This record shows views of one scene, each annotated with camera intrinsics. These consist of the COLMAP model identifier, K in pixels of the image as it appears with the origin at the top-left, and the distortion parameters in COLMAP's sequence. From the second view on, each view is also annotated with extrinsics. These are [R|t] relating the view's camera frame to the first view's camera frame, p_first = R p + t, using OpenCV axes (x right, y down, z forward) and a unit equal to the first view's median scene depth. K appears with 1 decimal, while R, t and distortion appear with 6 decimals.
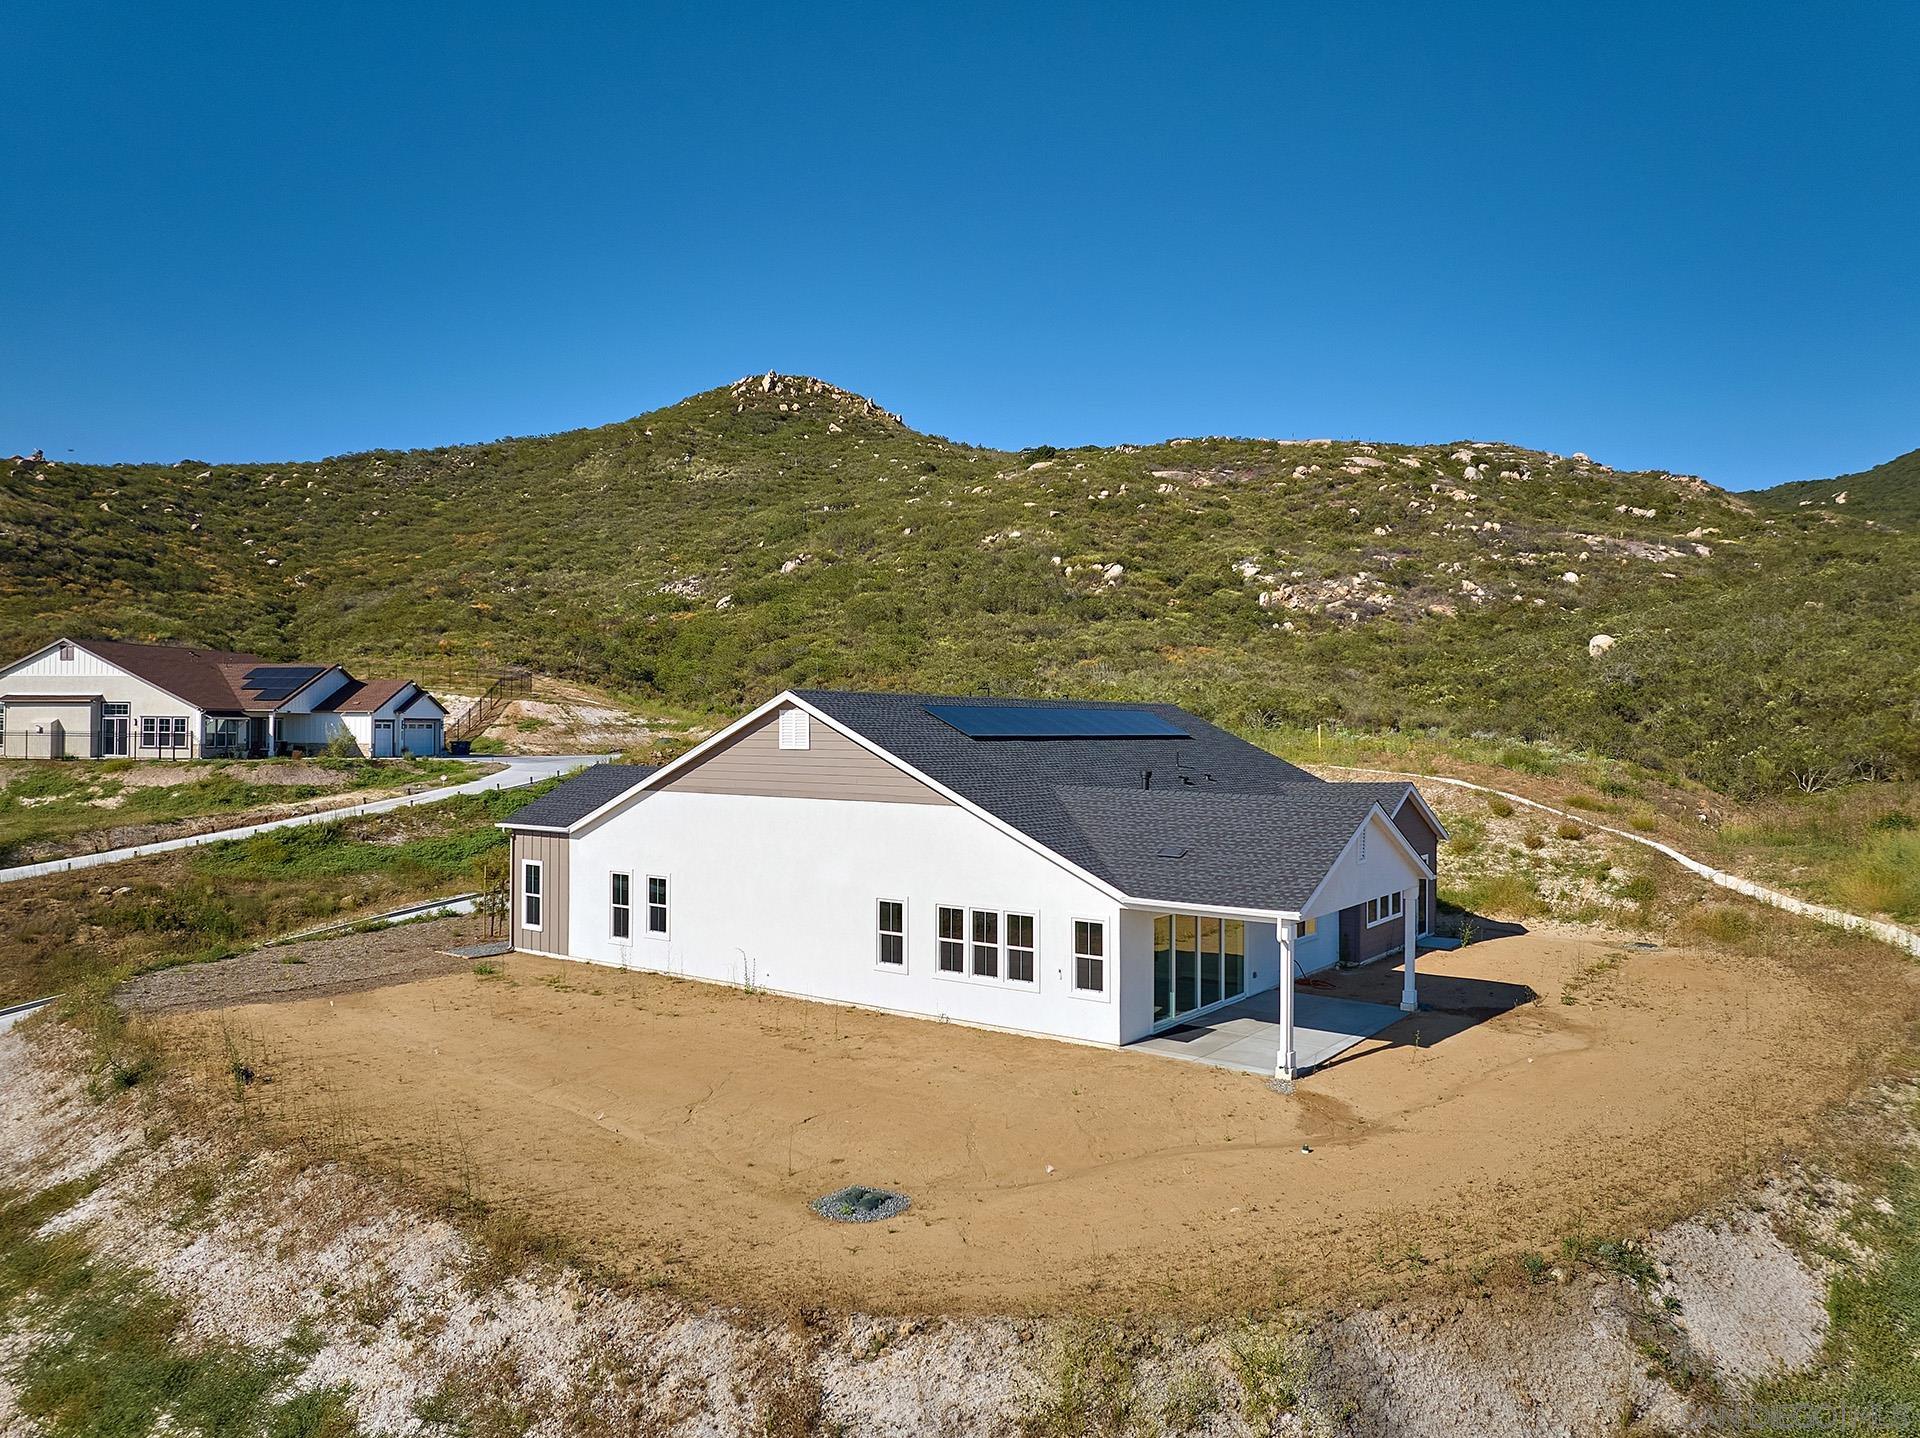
lens RADIAL K [[1347.8, 0, 955.7], [0, 1347.8, 712.9], [0, 0, 1]] dist [-0.023873, -0.021418]
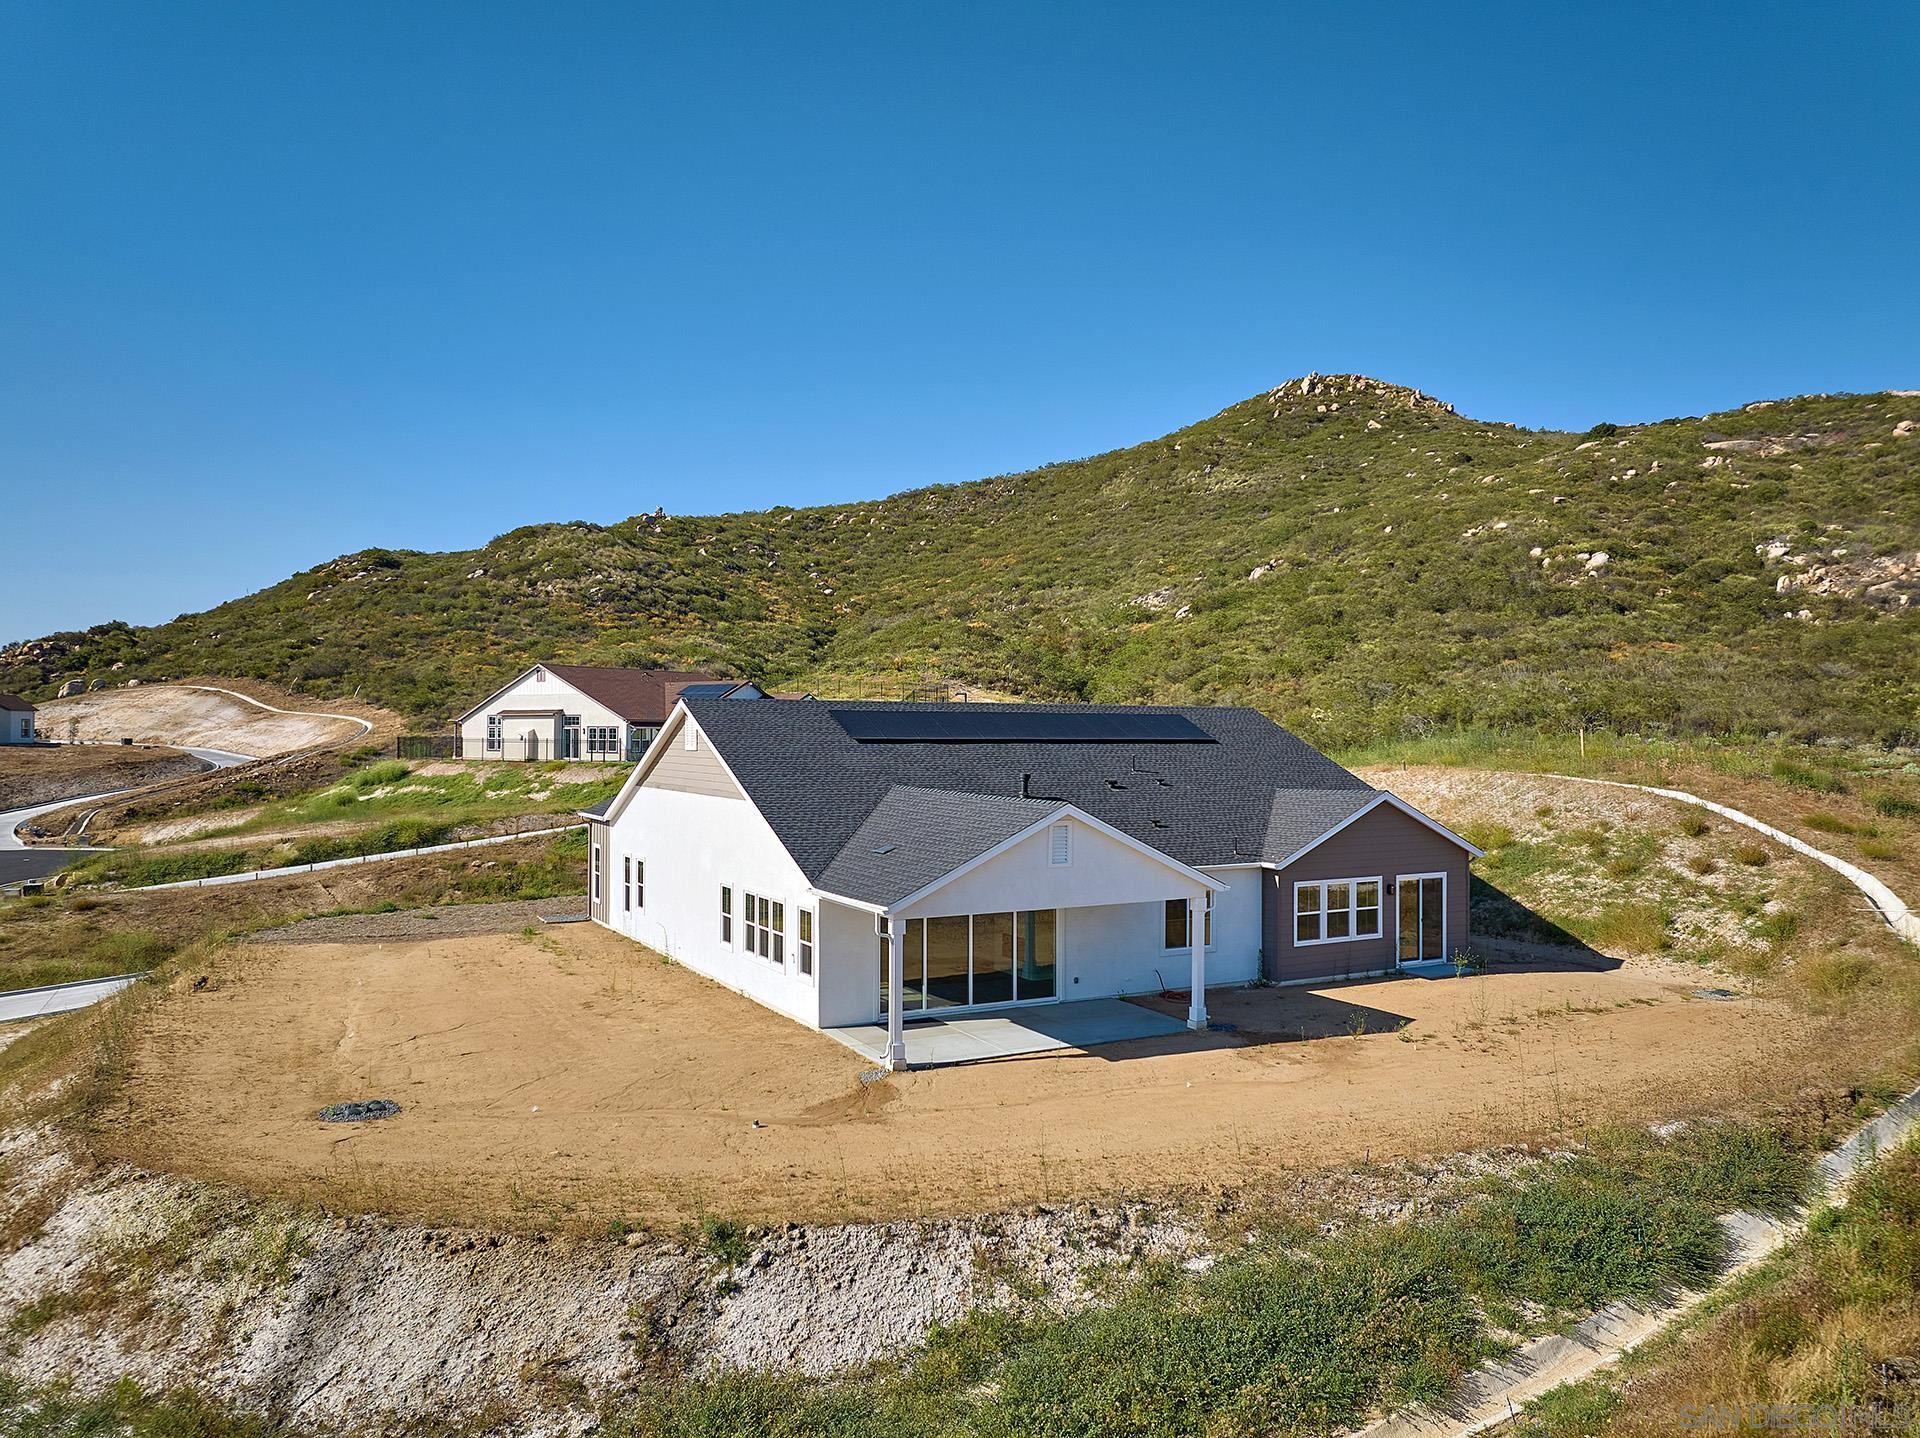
lens RADIAL K [[1347.8, 0, 955.7], [0, 1347.8, 712.9], [0, 0, 1]] dist [-0.023873, -0.021418]
pose [[0.904405, -0.009066, -0.426578, 0.100394], [0.005996, 0.999946, -0.008540, 0.001192], [0.426632, 0.005166, 0.904410, 0.012161]]
